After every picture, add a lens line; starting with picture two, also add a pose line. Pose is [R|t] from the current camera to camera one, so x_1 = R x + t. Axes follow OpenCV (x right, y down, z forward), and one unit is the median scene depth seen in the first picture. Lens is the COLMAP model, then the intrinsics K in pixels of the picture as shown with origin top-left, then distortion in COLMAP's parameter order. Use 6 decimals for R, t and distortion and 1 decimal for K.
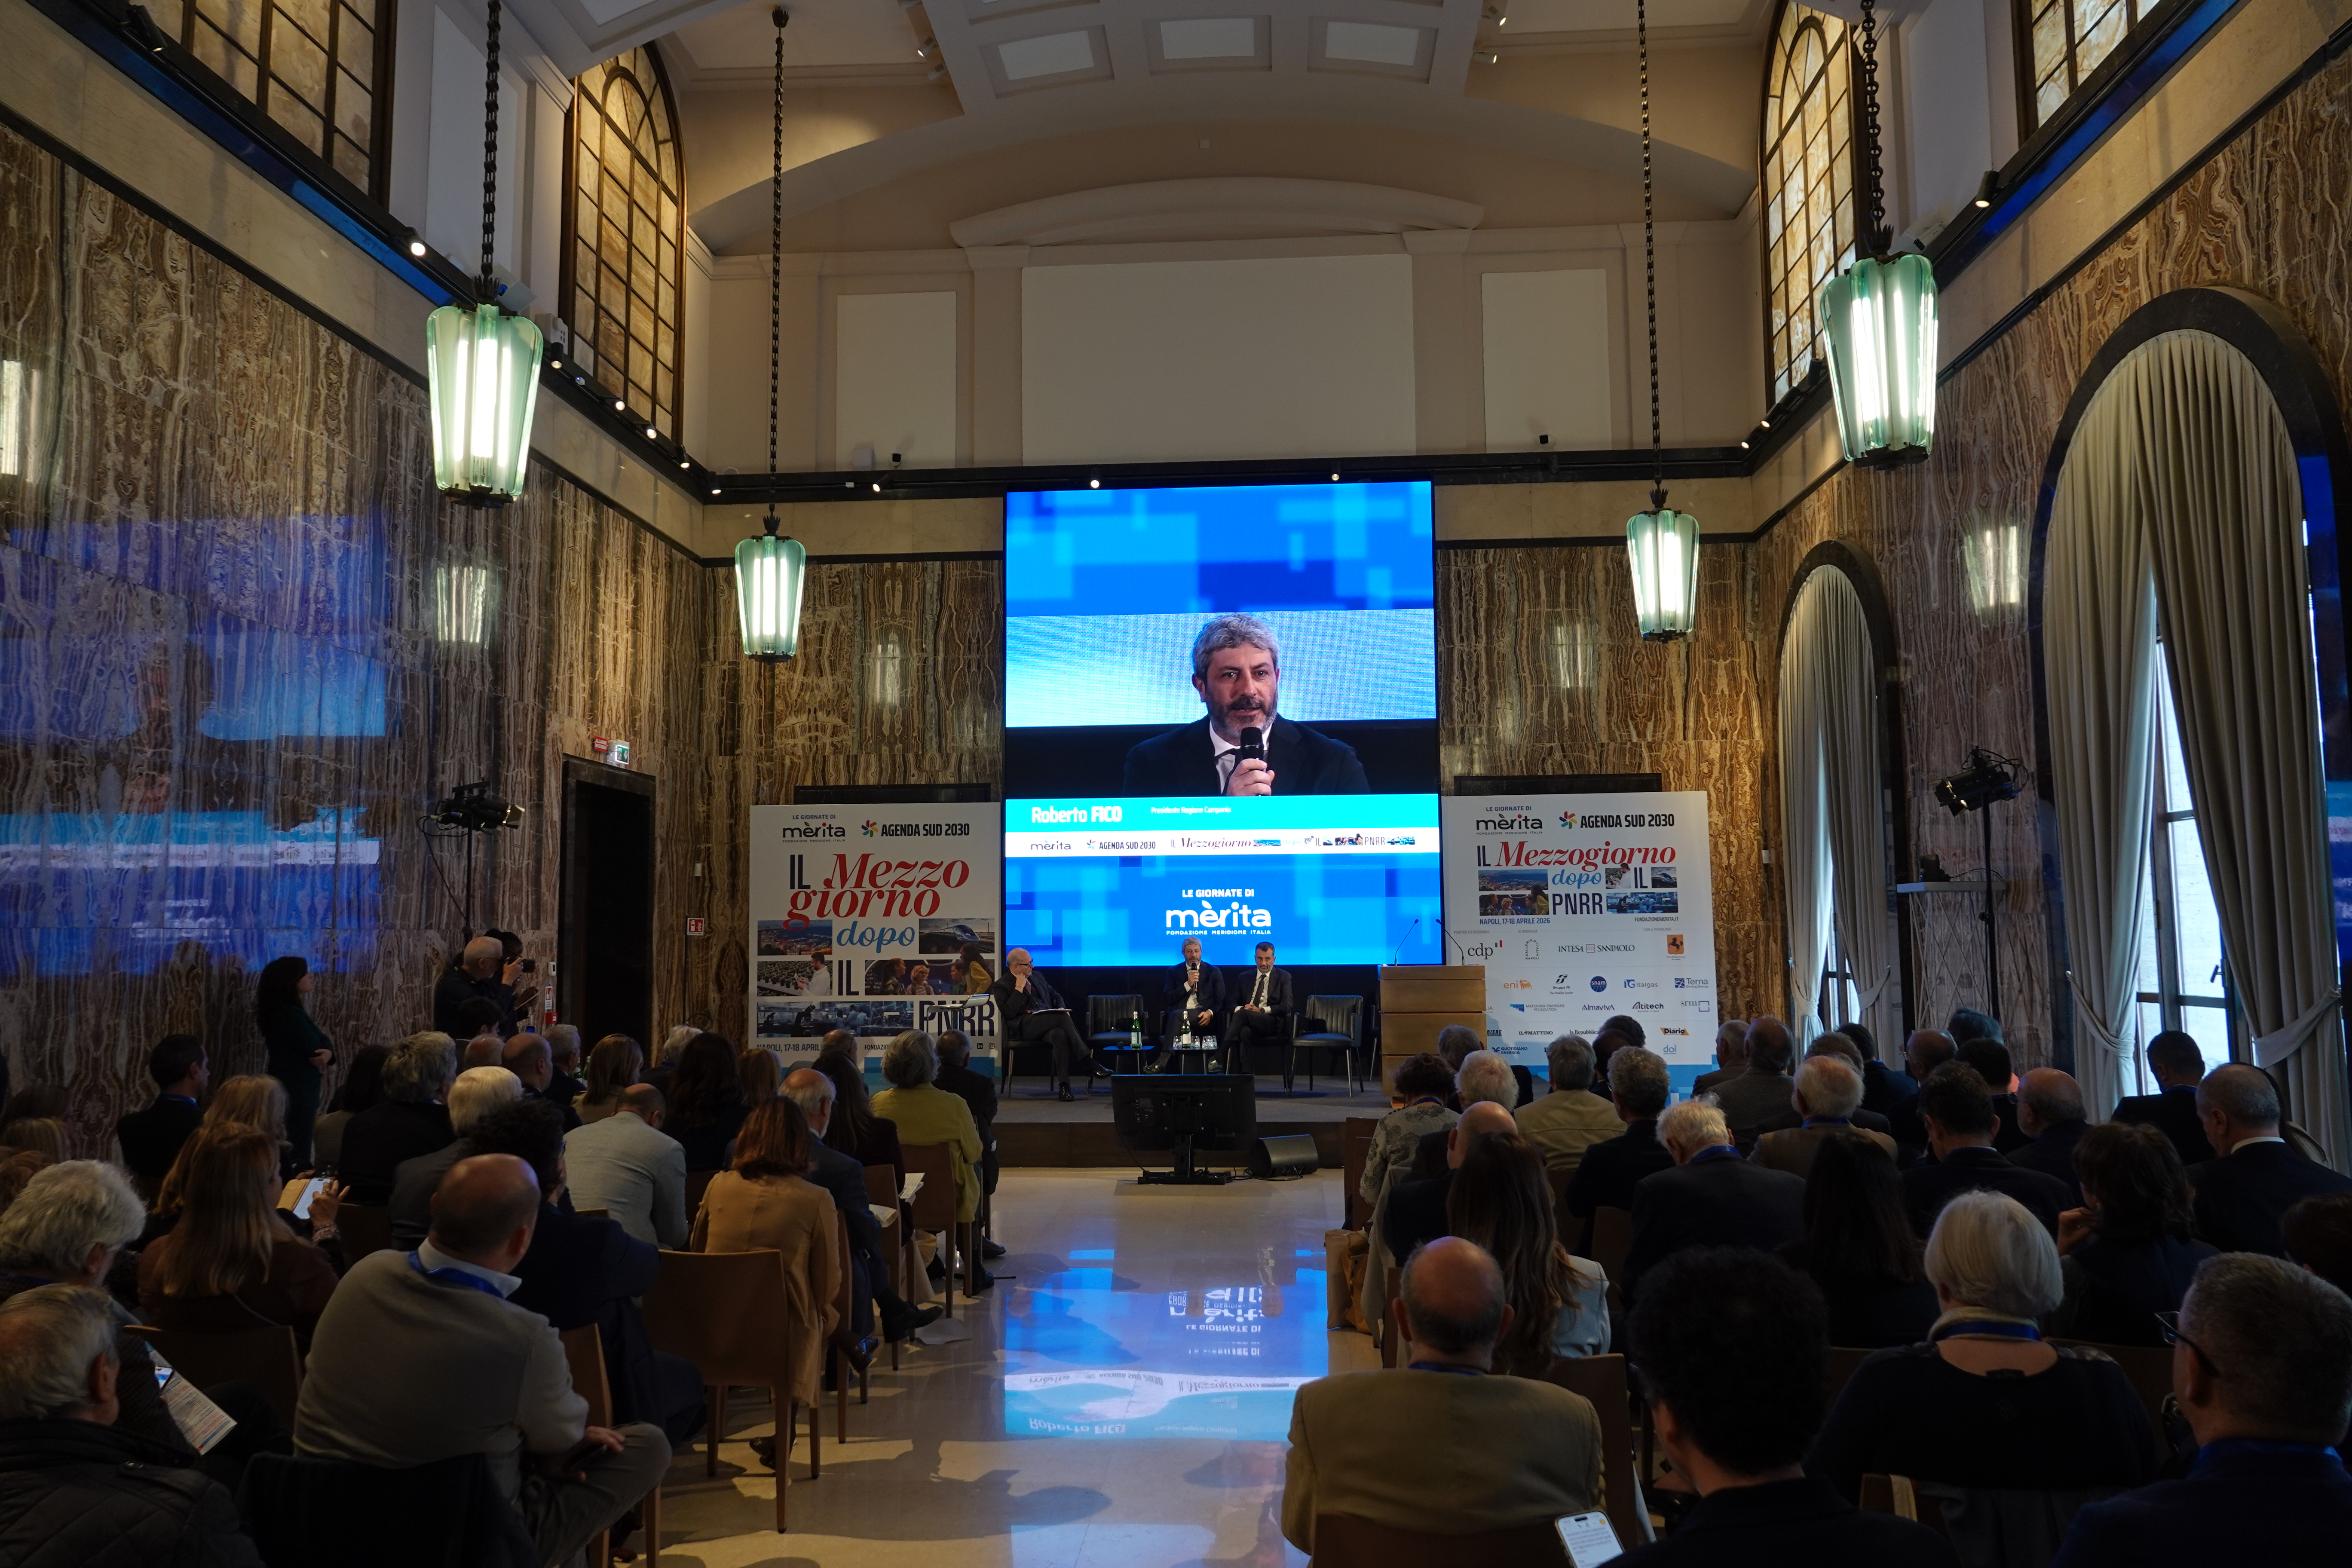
lens RADIAL K [[1629.4, 0, 1176.0], [0, 1629.4, 784.0], [0, 0, 1]] dist [-0.003726, -0.000019]
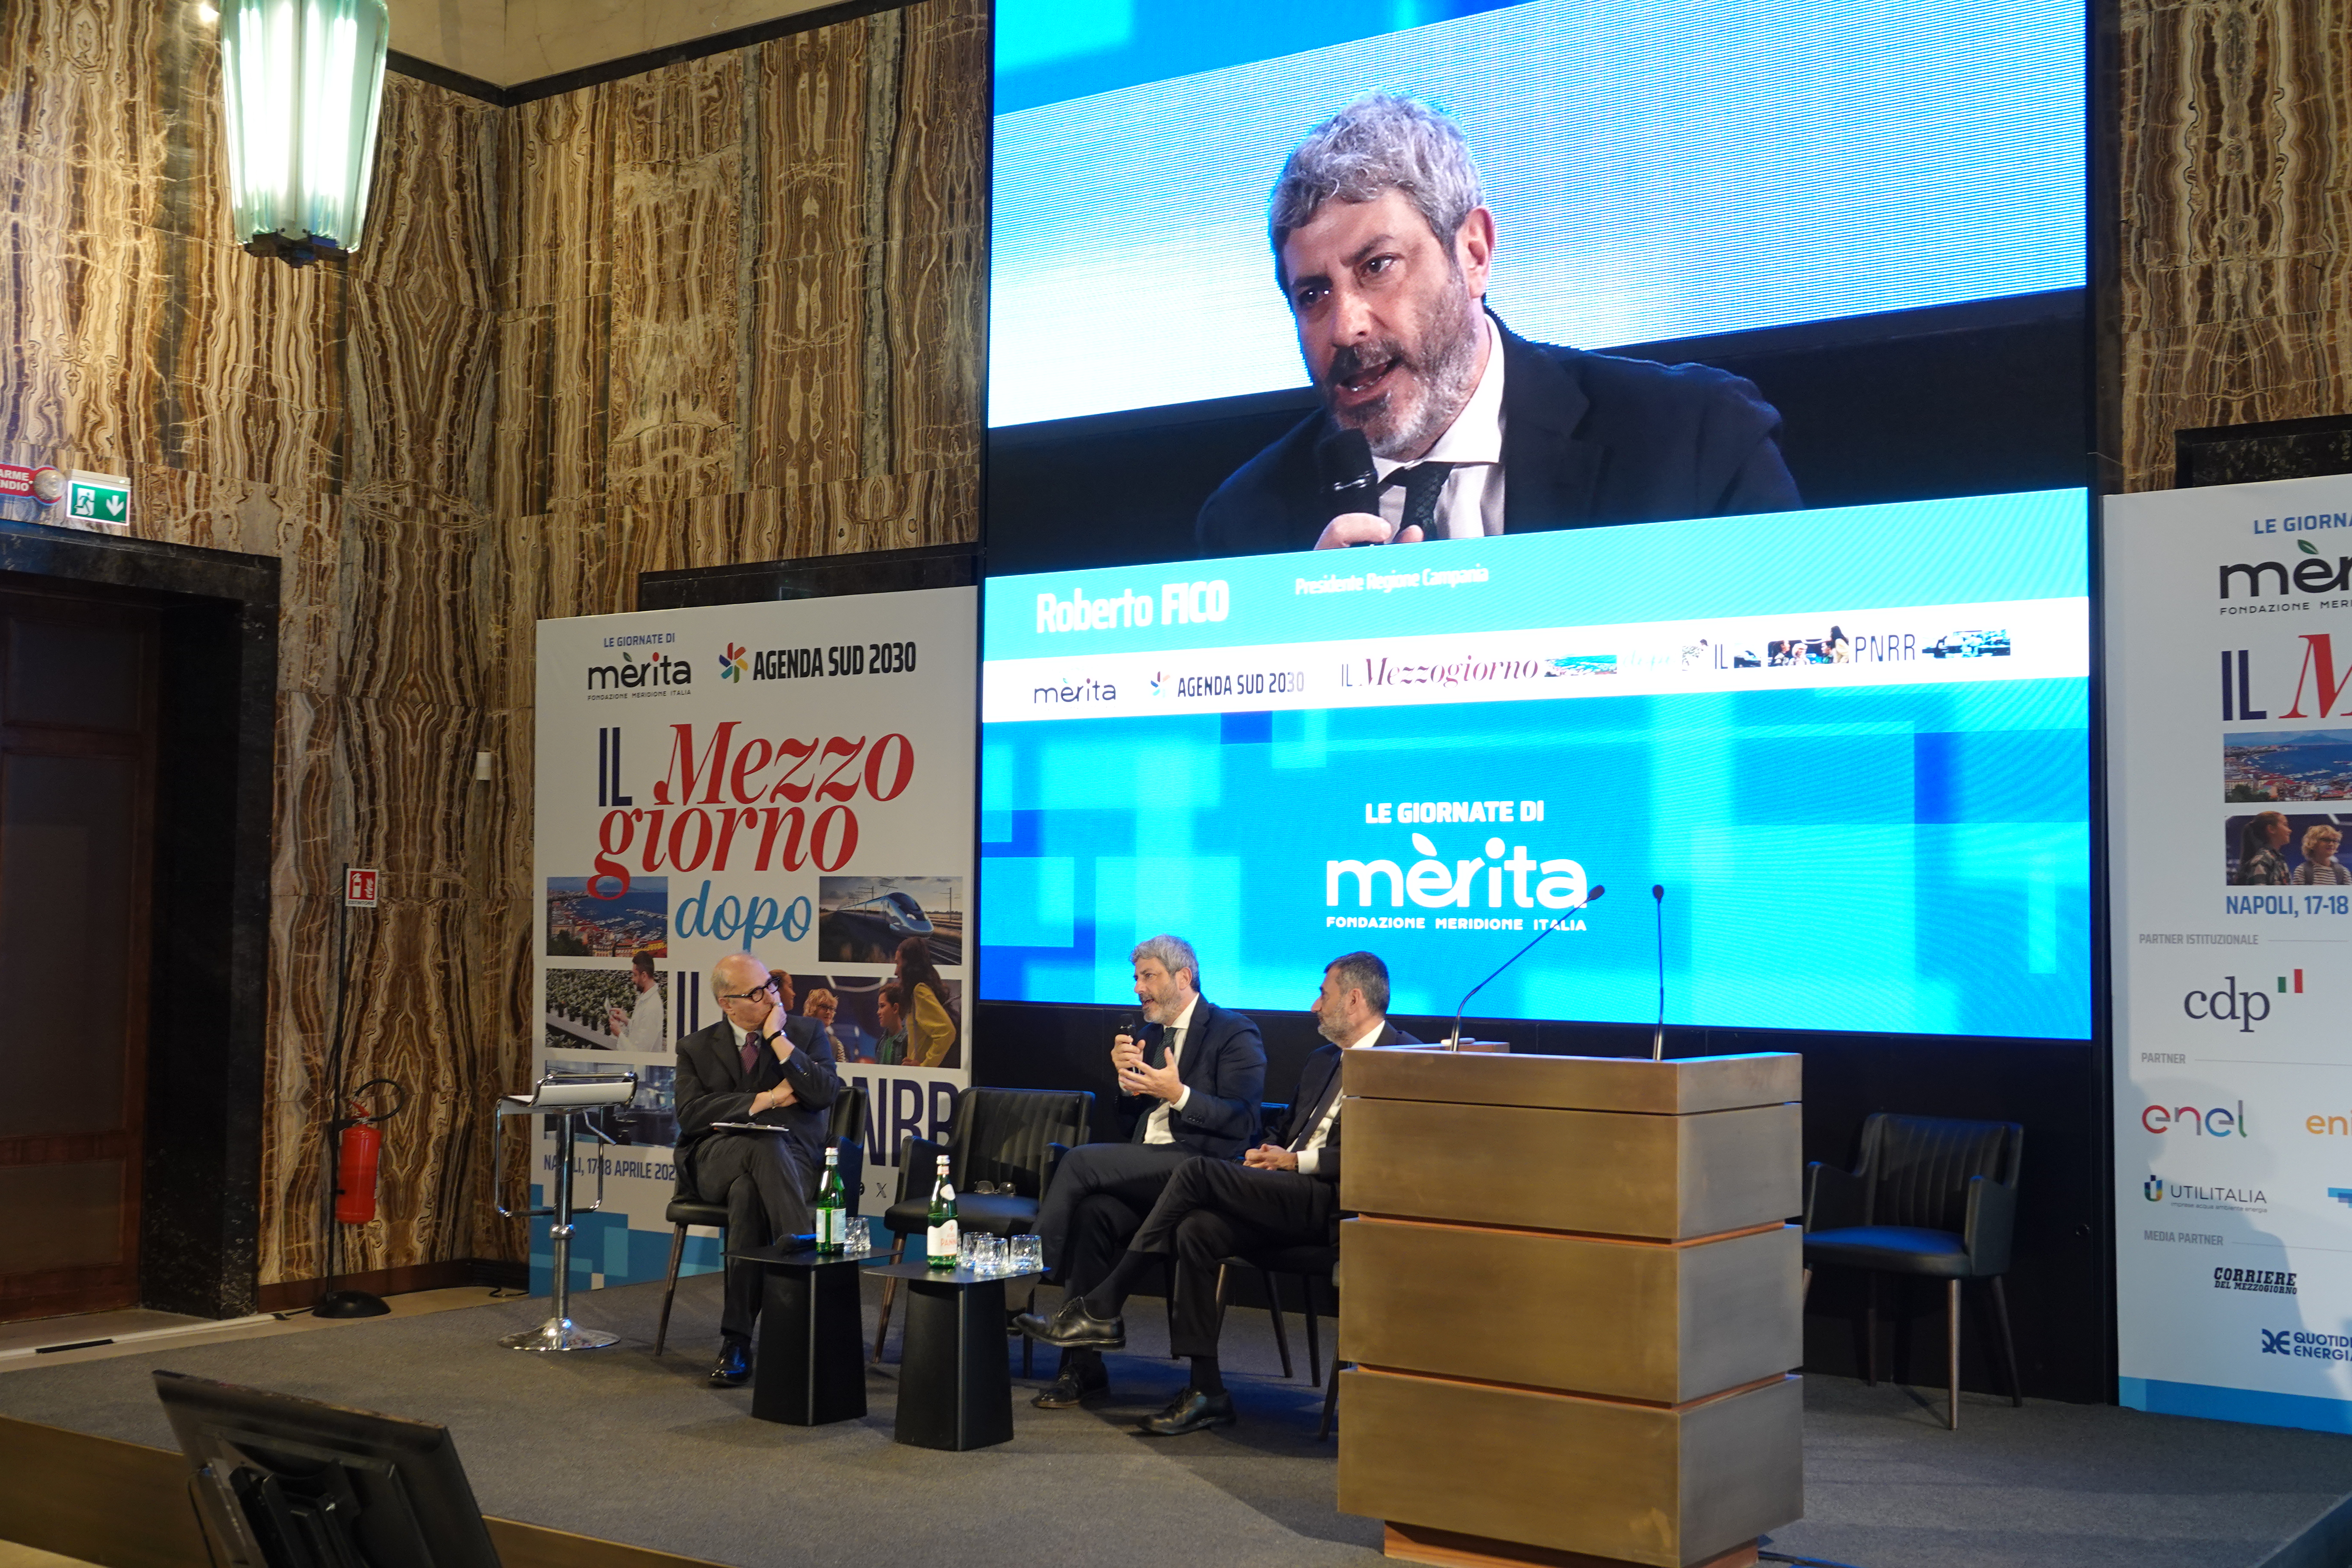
lens RADIAL K [[2689.5, 0, 1176.0], [0, 2689.5, 784.0], [0, 0, 1]] dist [0.007964, -0.003856]
pose [[0.845166, -0.007944, -0.534444, 0.282708], [0.026853, 0.999258, 0.027612, 0.042808], [0.533828, -0.037689, 0.844753, 0.472402]]
